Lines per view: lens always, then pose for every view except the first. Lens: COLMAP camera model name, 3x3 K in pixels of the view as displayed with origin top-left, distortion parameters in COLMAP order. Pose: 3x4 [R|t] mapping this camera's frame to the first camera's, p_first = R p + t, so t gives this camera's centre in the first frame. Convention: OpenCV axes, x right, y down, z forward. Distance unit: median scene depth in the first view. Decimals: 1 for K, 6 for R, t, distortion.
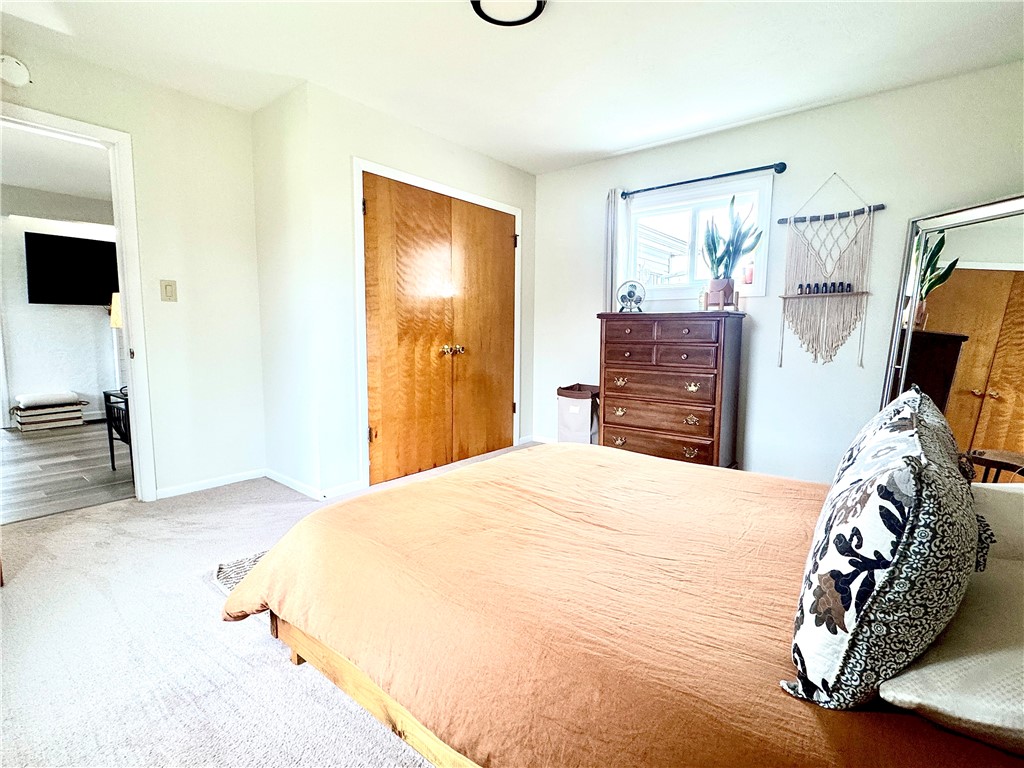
lens RADIAL K [[494.2, 0, 512.0], [0, 494.2, 384.0], [0, 0, 1]] dist [-0.001492, -0.000040]
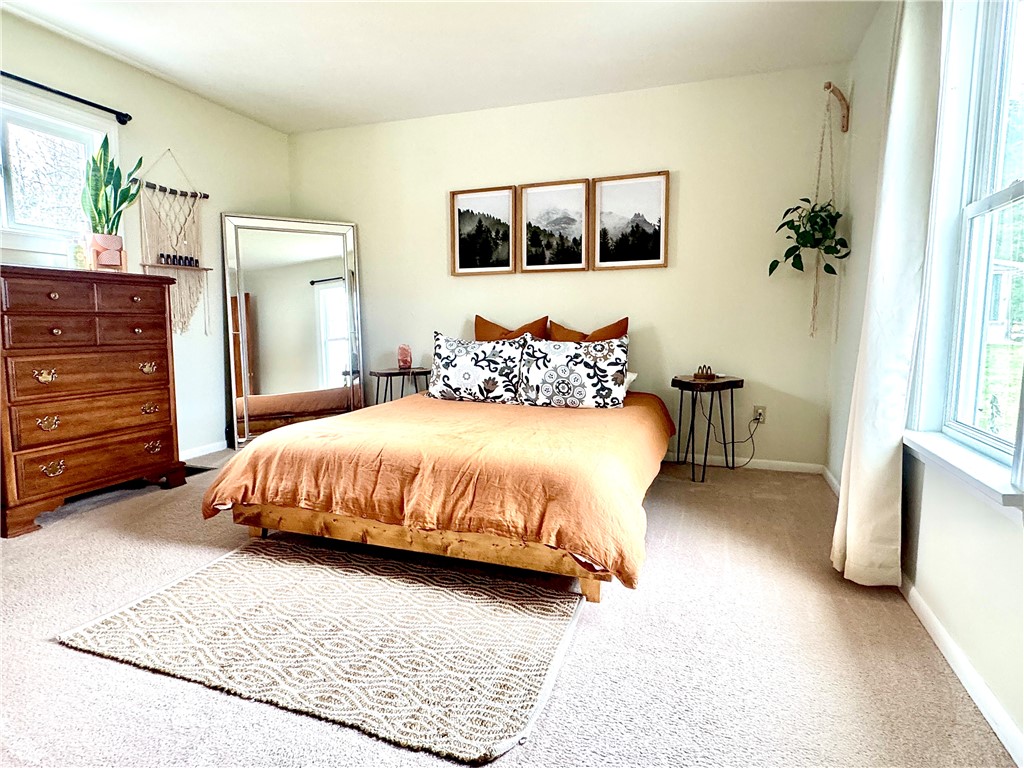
lens RADIAL K [[568.2, 0, 512.0], [0, 568.2, 384.0], [0, 0, 1]] dist [0.000825, 0.000405]
pose [[-0.333169, -0.114006, 0.935949, -0.700632], [0.090906, 0.984154, 0.152238, -0.053897], [-0.938475, 0.135805, -0.317526, 0.713348]]
